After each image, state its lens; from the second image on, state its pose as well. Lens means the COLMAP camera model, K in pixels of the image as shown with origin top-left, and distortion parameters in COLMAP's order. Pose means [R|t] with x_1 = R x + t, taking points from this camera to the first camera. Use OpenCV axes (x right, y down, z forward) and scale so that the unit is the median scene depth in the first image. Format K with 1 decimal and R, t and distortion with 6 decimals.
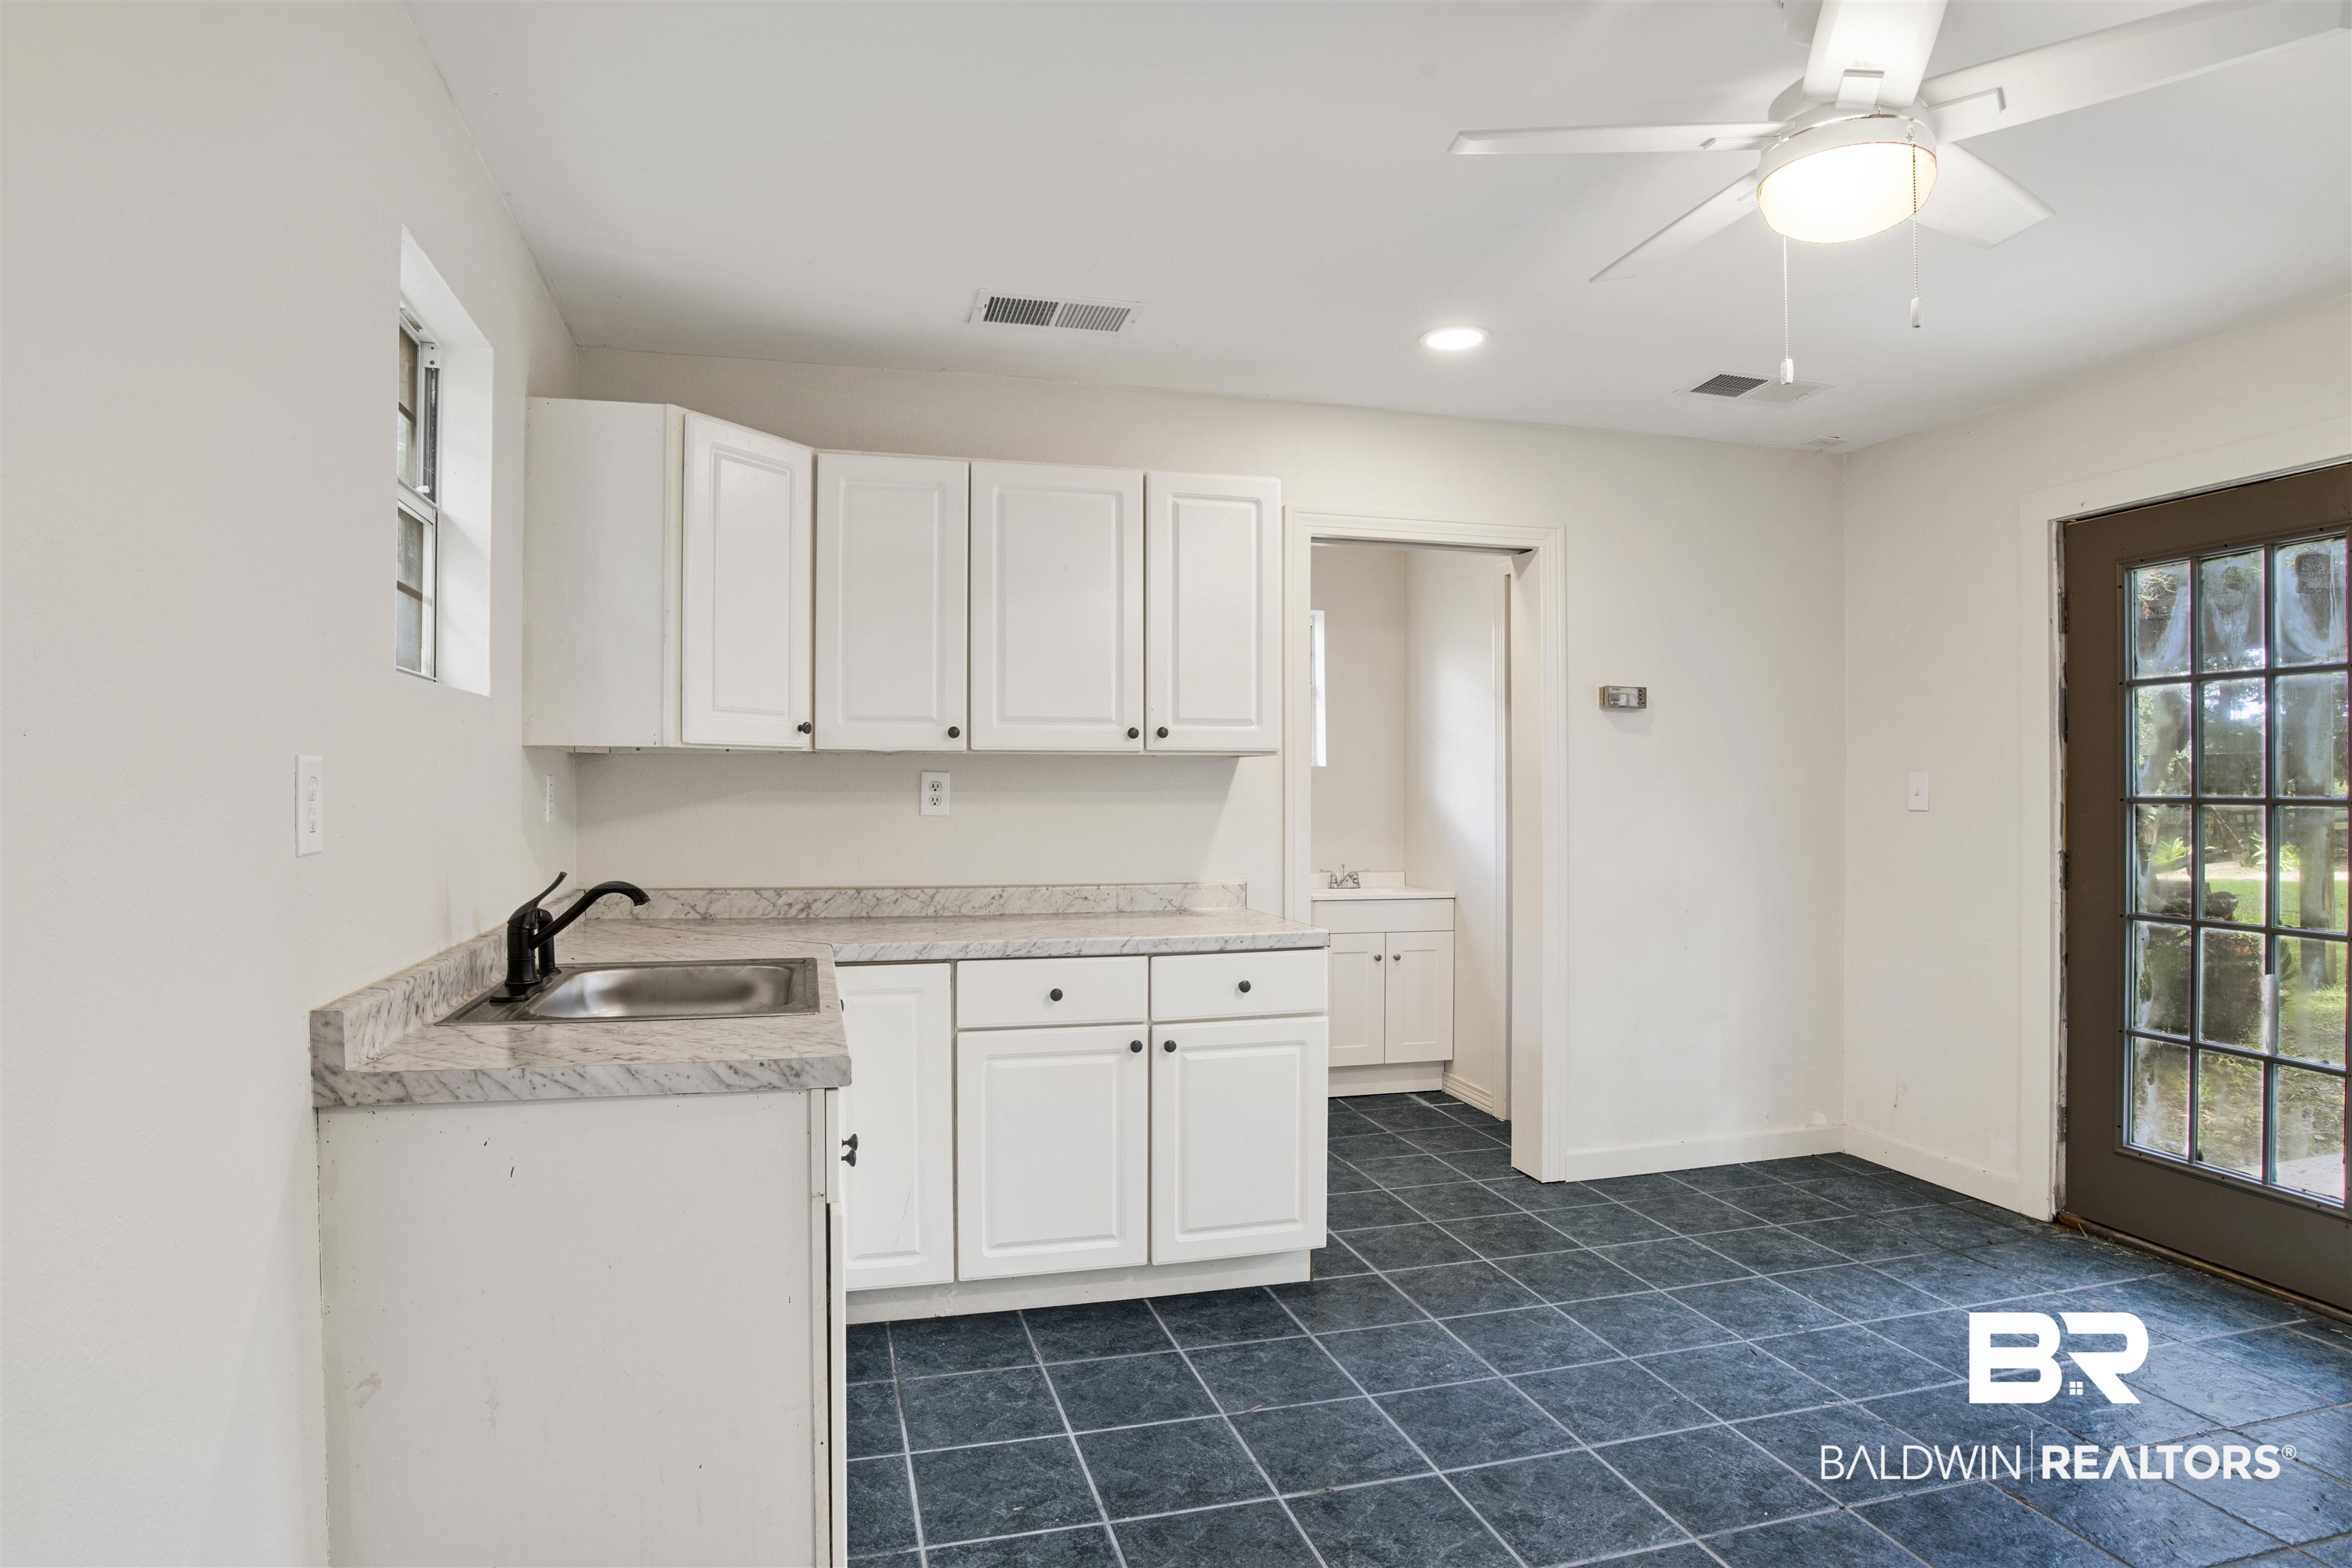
lens RADIAL K [[1264.4, 0, 1189.0], [0, 1264.4, 788.9], [0, 0, 1]] dist [-0.061410, 0.017403]
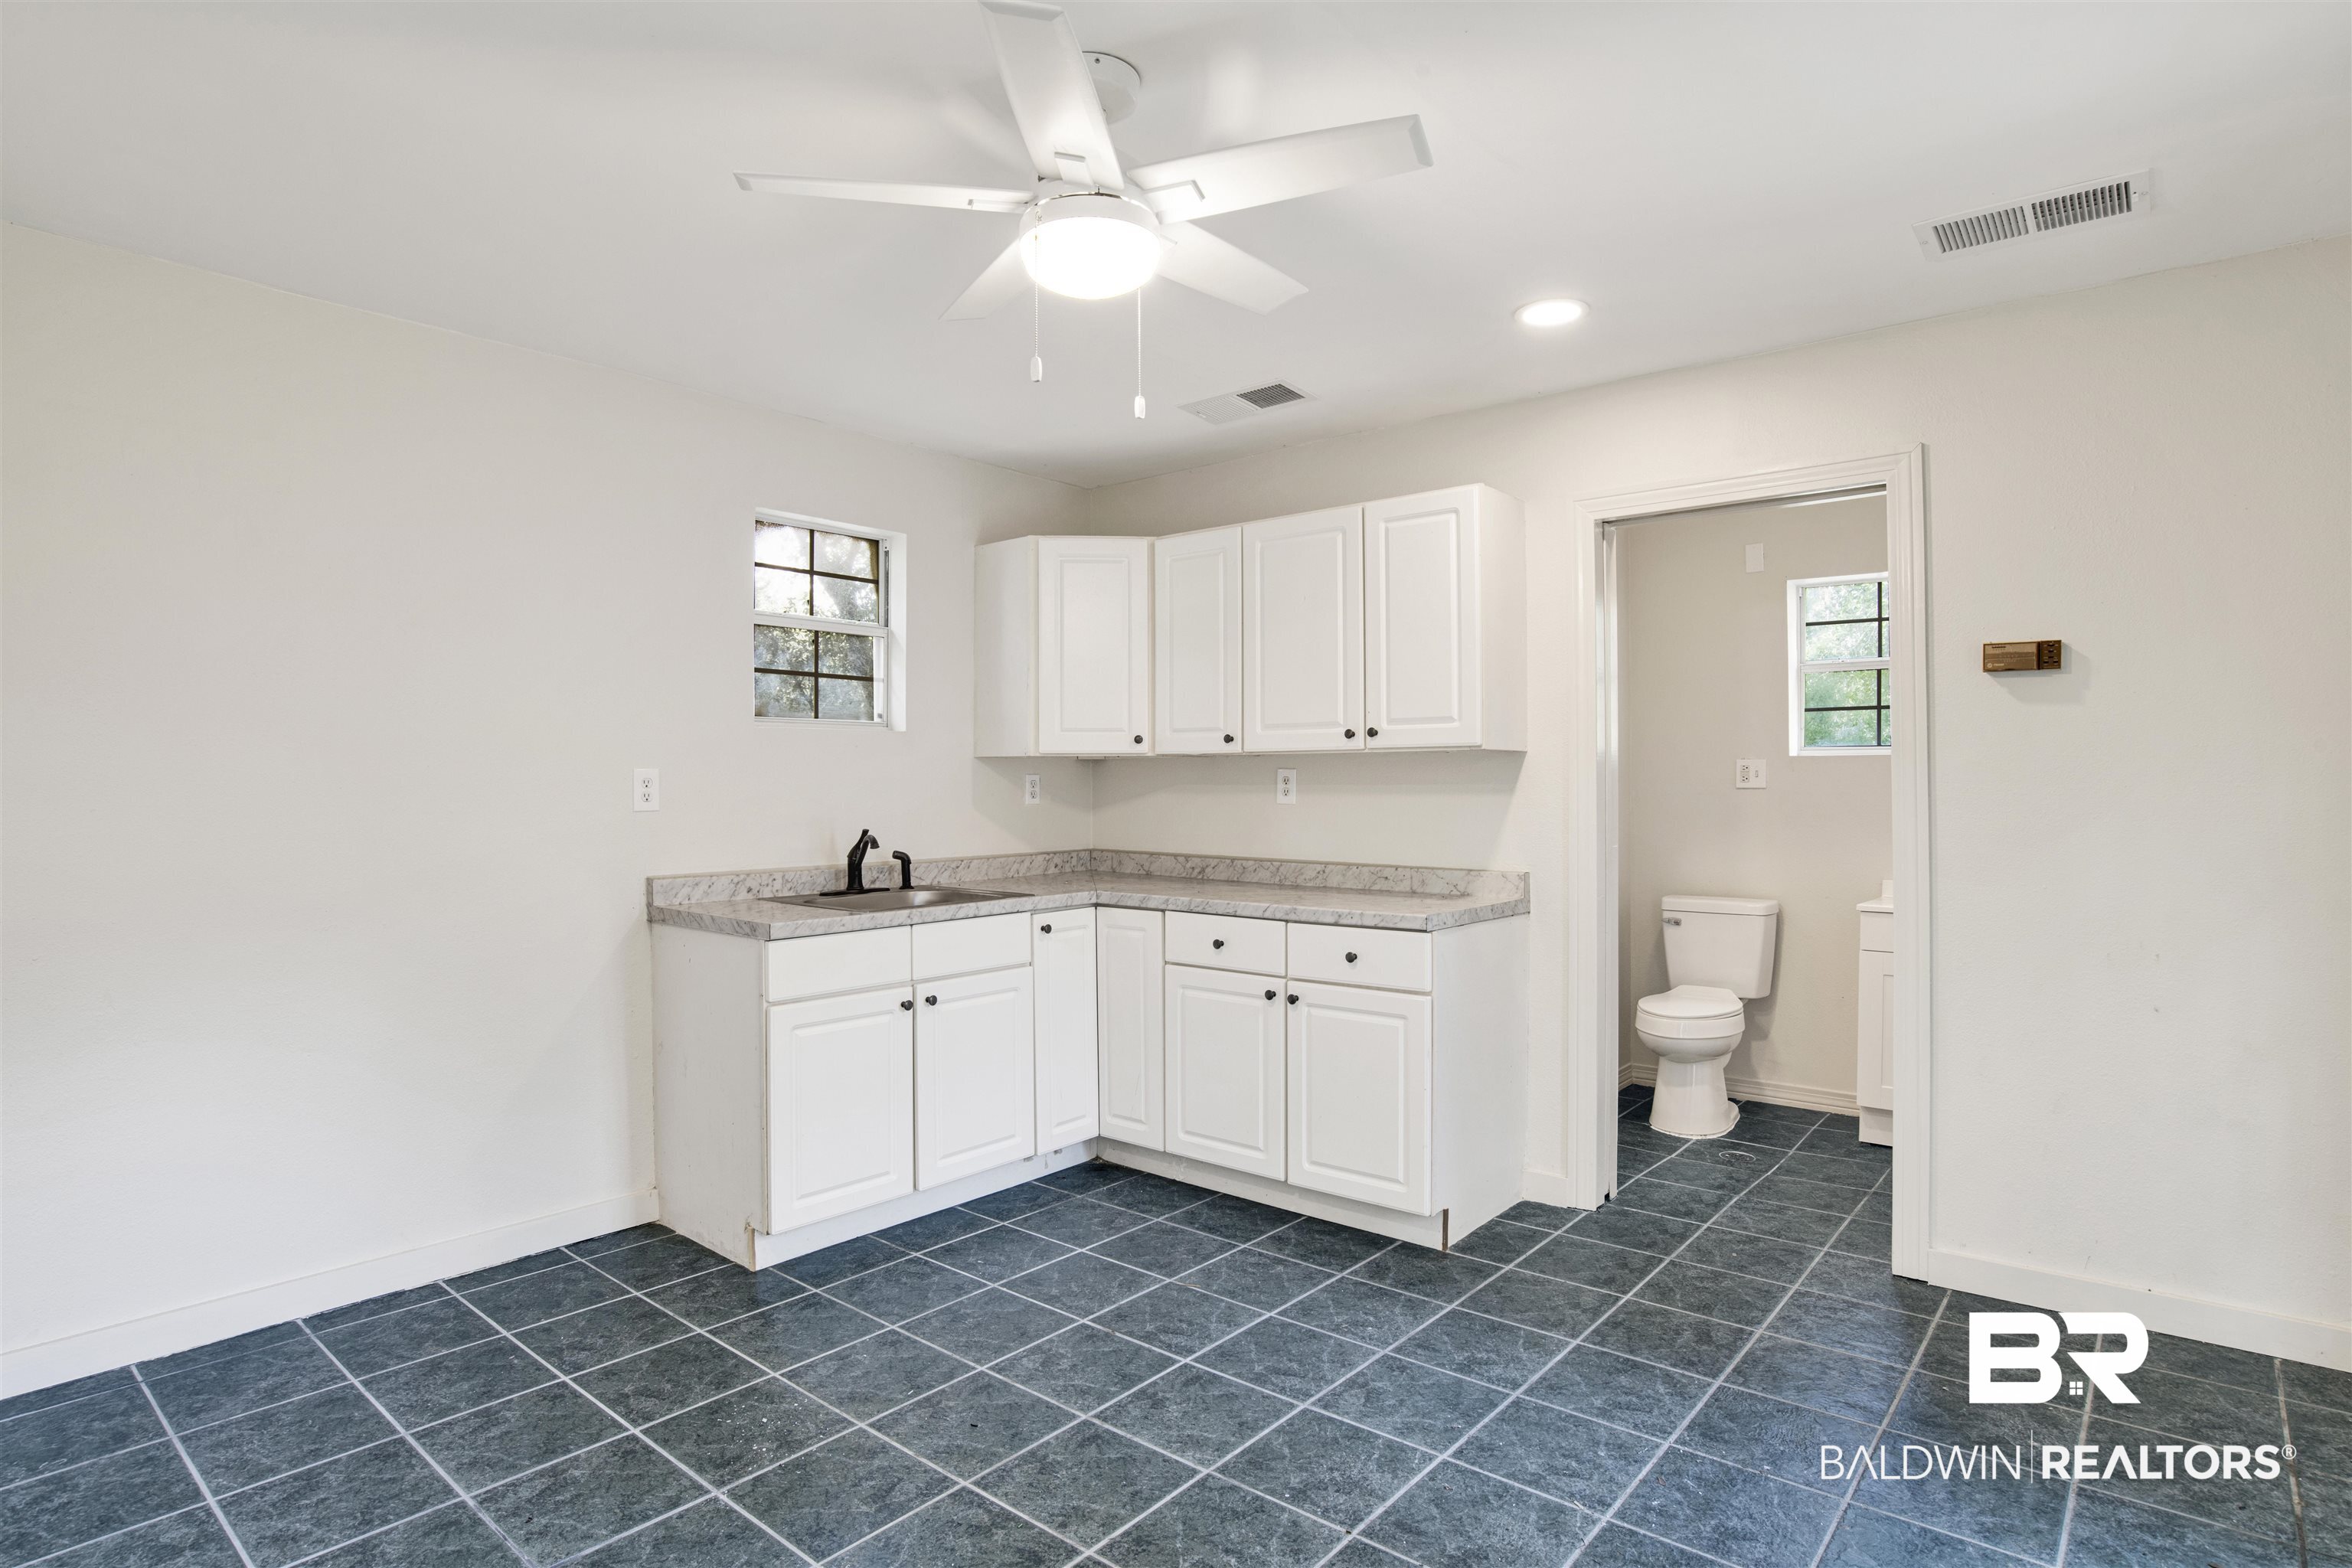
lens RADIAL K [[1264.4, 0, 1192.4], [0, 1264.4, 770.8], [0, 0, 1]] dist [-0.061410, 0.017403]
pose [[0.570126, -0.009039, -0.821508, 0.844864], [0.003168, 0.999956, -0.008804, -0.000795], [0.821551, 0.002417, 0.570130, 0.230760]]
